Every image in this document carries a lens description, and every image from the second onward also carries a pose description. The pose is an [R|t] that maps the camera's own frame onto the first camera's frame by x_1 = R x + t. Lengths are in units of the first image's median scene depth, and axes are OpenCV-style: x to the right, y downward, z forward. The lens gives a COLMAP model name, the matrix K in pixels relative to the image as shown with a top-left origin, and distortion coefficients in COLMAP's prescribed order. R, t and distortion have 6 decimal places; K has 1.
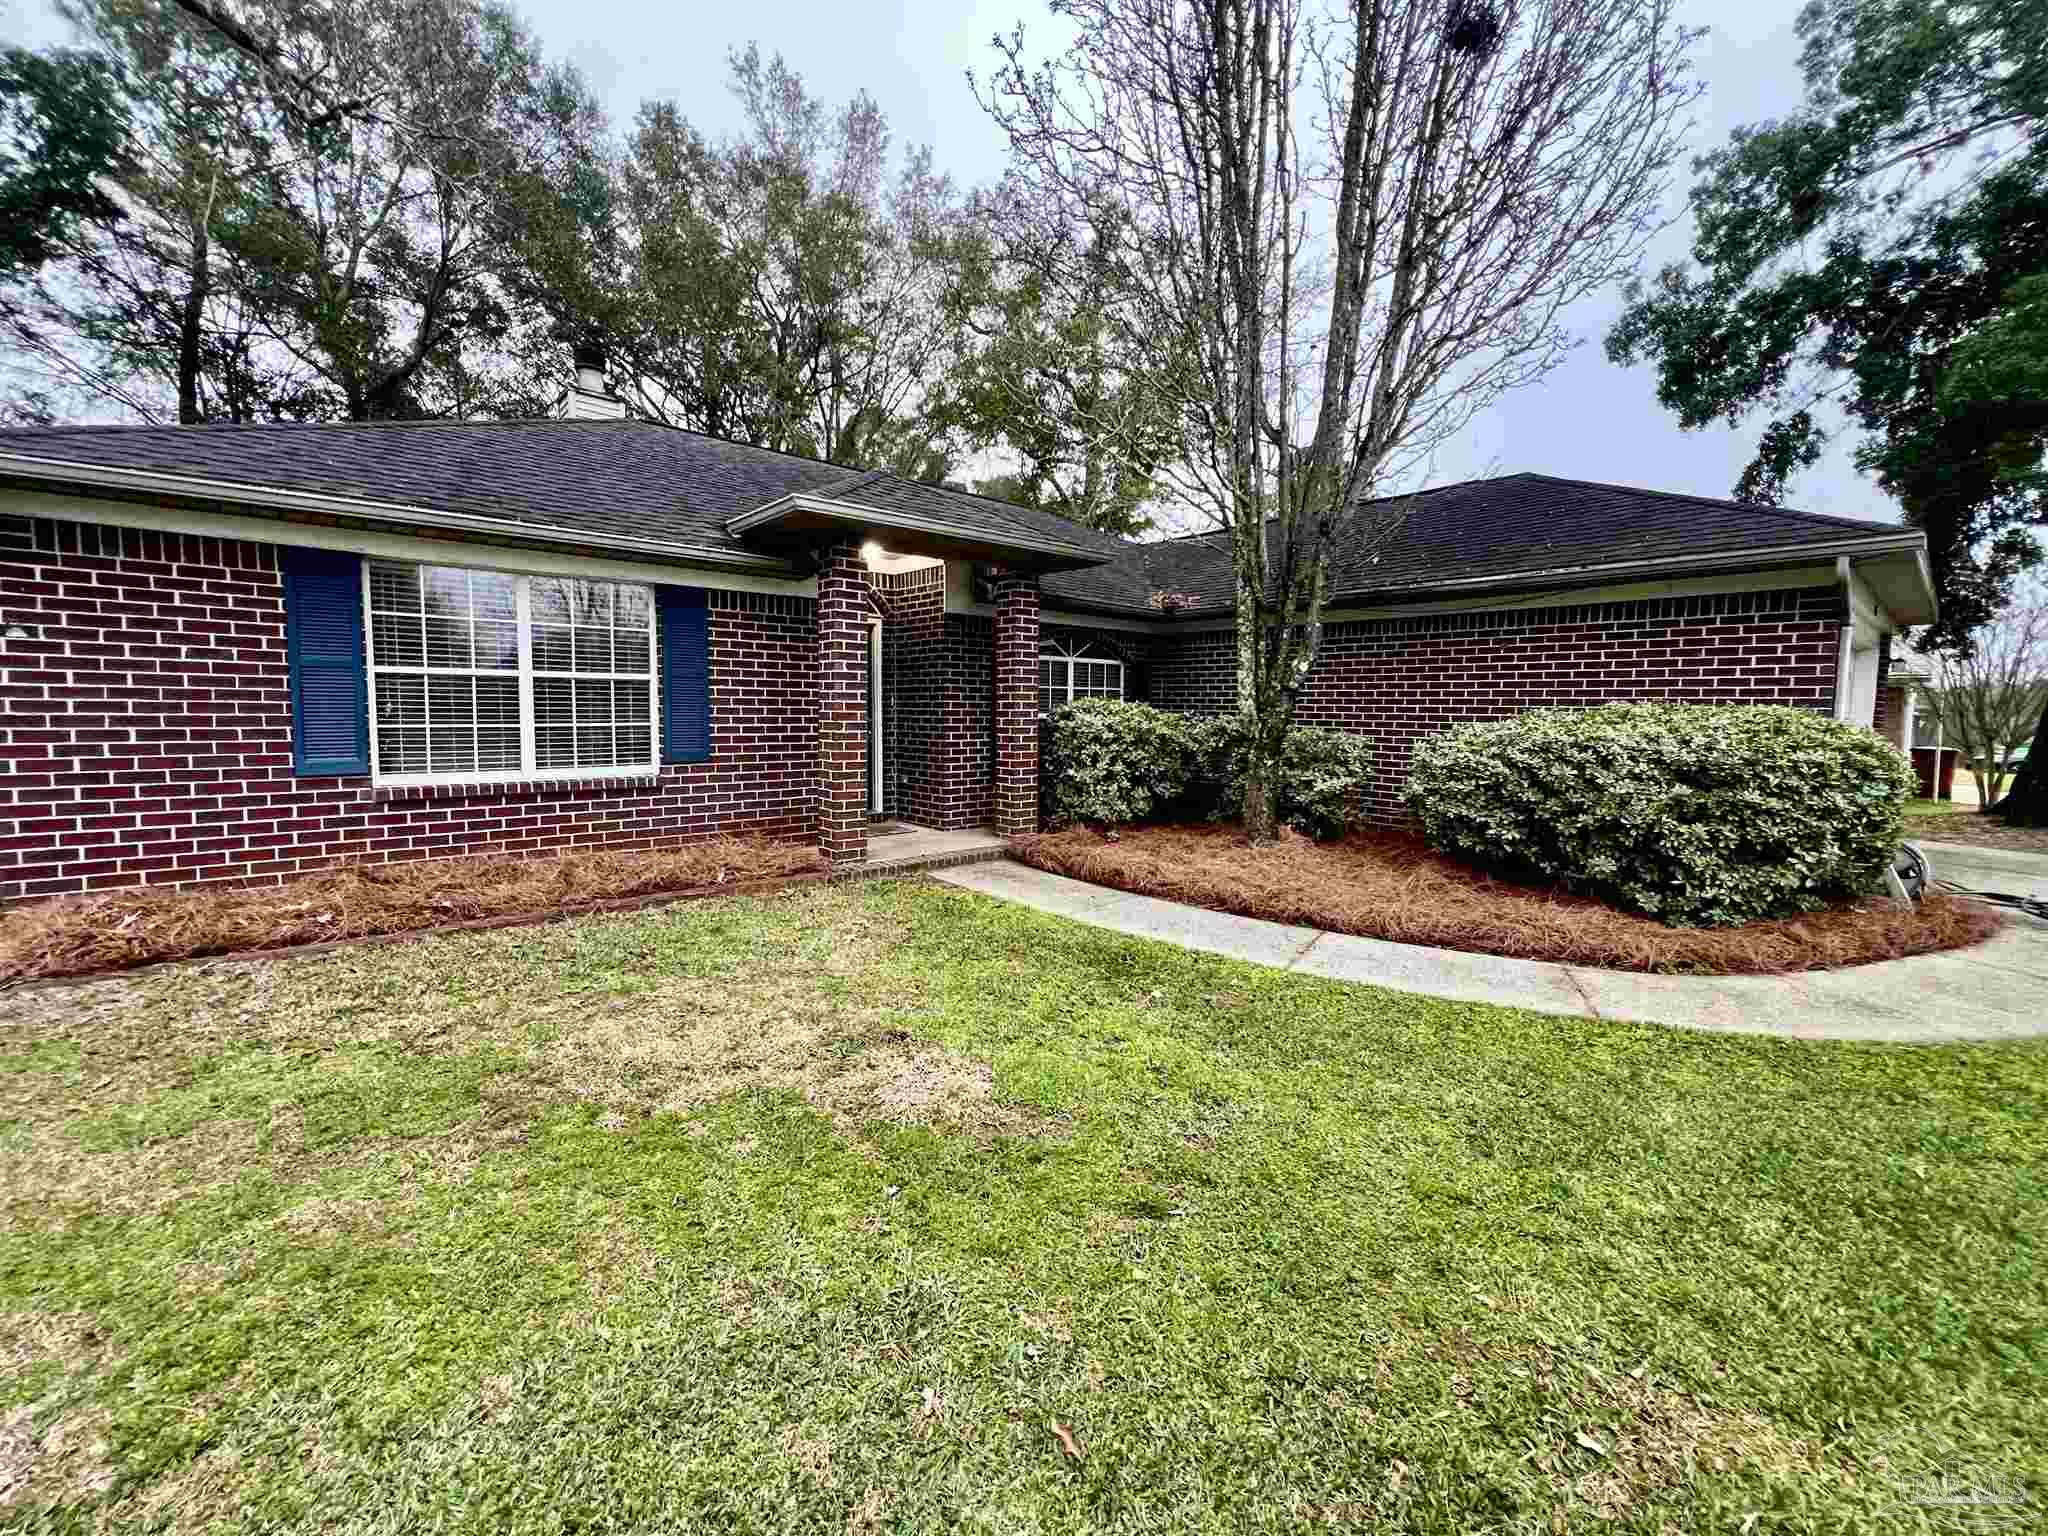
lens RADIAL K [[822.0, 0, 1029.1], [0, 822.0, 766.6], [0, 0, 1]] dist [0.004787, 0.000638]
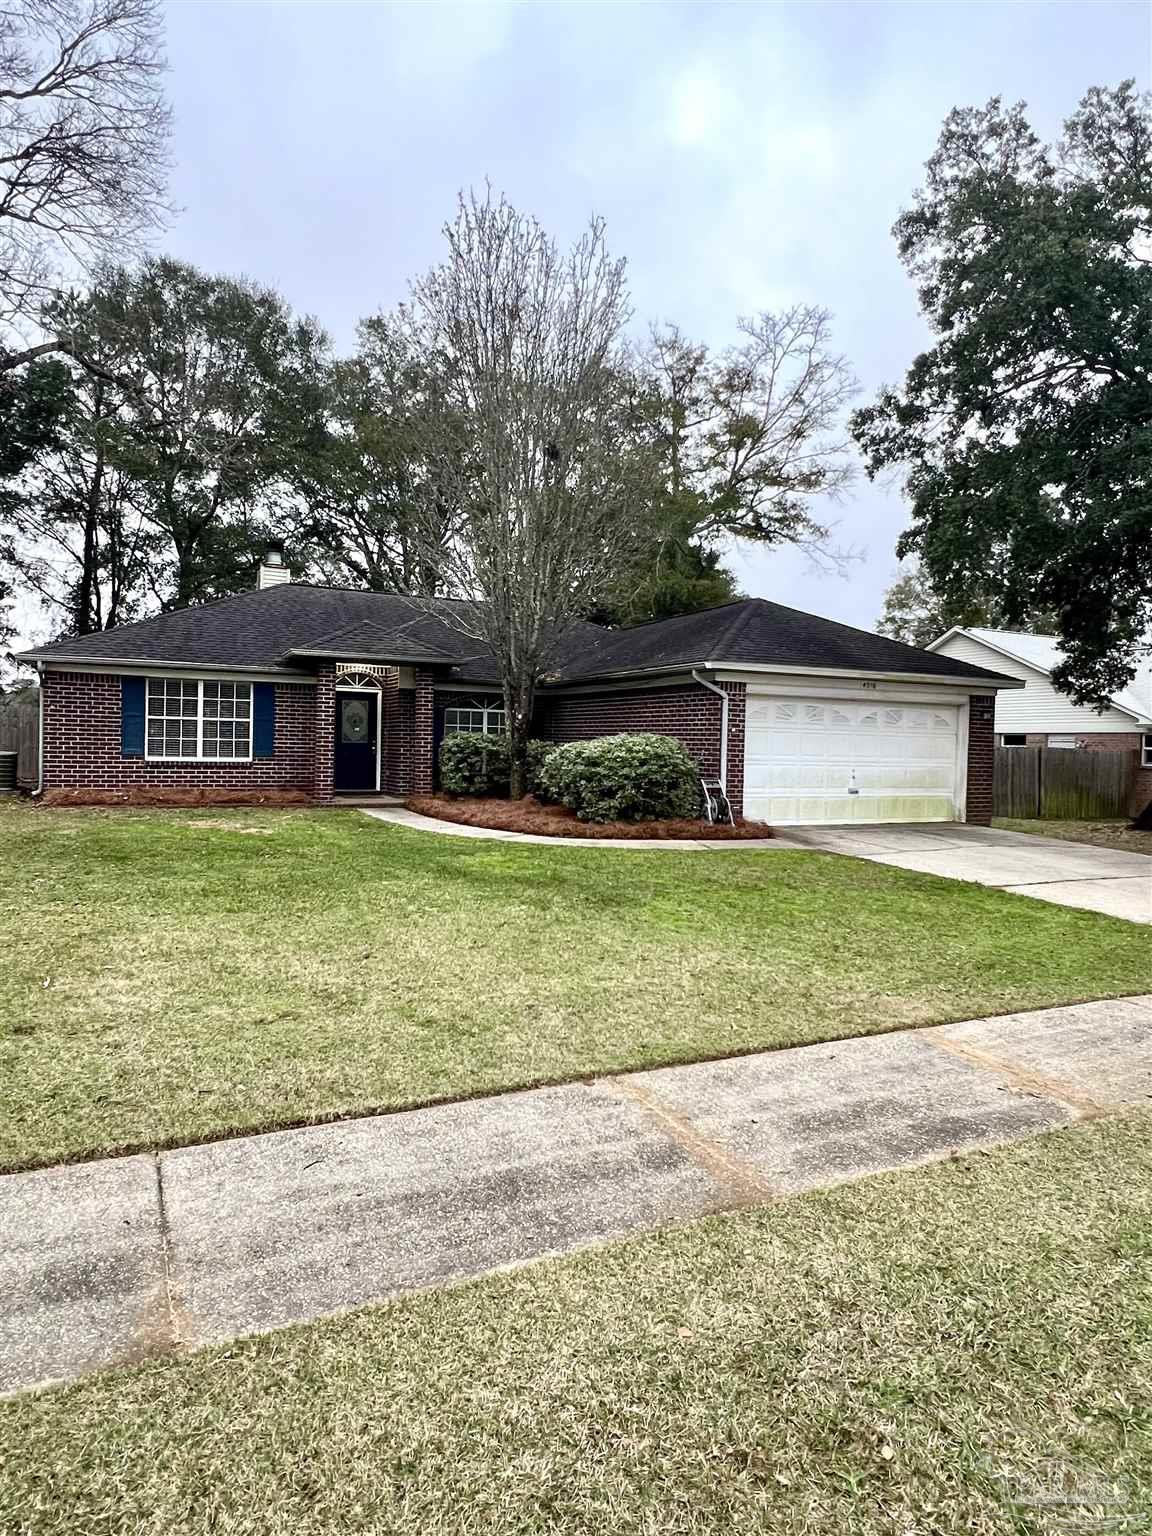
lens RADIAL K [[882.9, 0, 581.4], [0, 882.9, 764.3], [0, 0, 1]] dist [0.012491, 0.000750]
pose [[0.964376, 0.017752, -0.263939, 1.168067], [-0.031829, 0.998284, -0.049152, 0.116540], [0.262614, 0.055802, 0.963286, -1.229881]]
